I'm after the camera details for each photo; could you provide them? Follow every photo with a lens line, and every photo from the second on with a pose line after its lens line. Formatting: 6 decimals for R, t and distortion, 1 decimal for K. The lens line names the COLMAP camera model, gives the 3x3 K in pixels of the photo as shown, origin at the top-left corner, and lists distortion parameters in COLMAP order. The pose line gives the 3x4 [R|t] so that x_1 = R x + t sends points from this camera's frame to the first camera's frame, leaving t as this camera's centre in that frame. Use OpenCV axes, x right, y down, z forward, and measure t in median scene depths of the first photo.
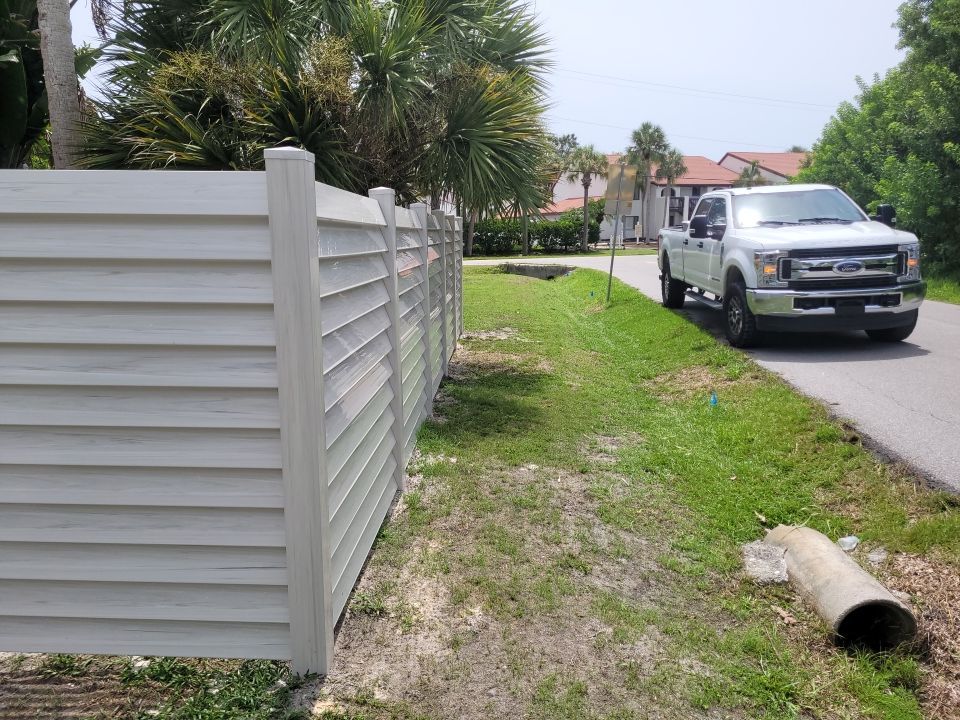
lens RADIAL K [[723.9, 0, 472.4], [0, 723.9, 354.9], [0, 0, 1]] dist [0.065591, -0.043645]
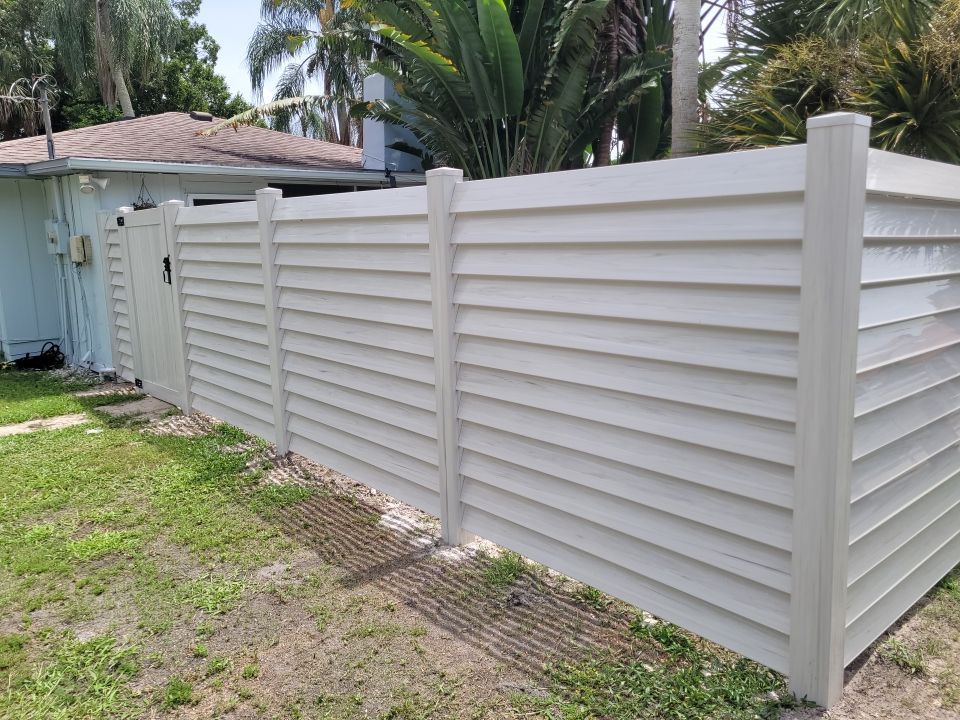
lens RADIAL K [[723.9, 0, 481.7], [0, 723.9, 348.7], [0, 0, 1]] dist [0.065591, -0.043645]
pose [[0.704229, 0.089585, -0.704298, 0.091413], [-0.099914, 0.994640, 0.026612, 0.021245], [0.702907, 0.051628, 0.709405, 0.052919]]
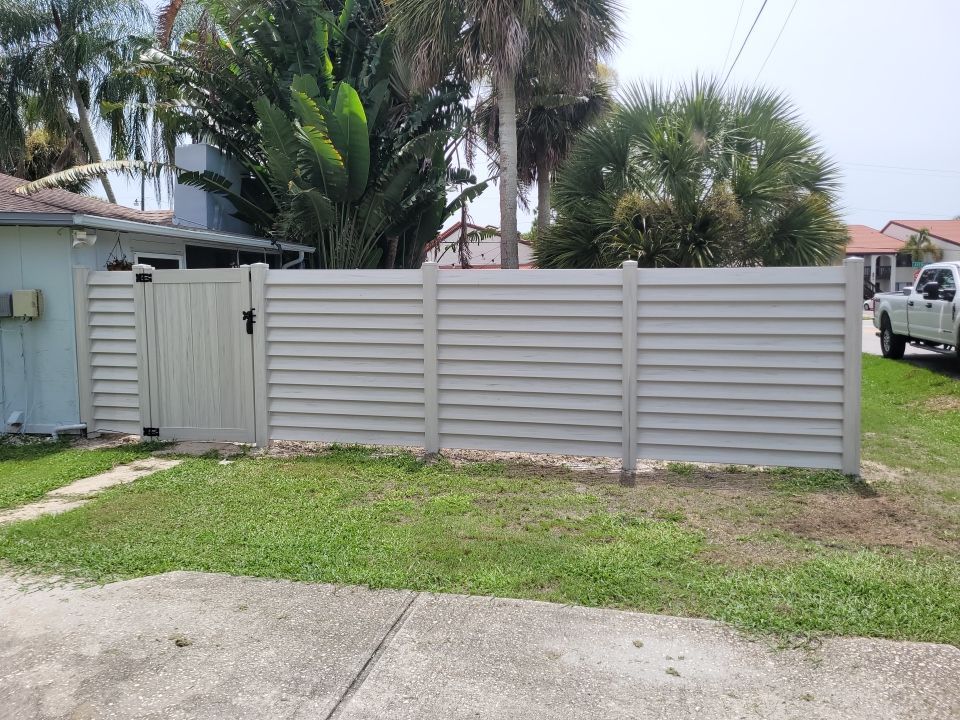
lens RADIAL K [[723.9, 0, 479.3], [0, 723.9, 349.8], [0, 0, 1]] dist [0.065591, -0.043645]
pose [[0.985918, 0.006330, -0.167112, -0.976946], [-0.023370, 0.994693, -0.100200, 0.290067], [0.165591, 0.102695, 0.980833, -1.510858]]
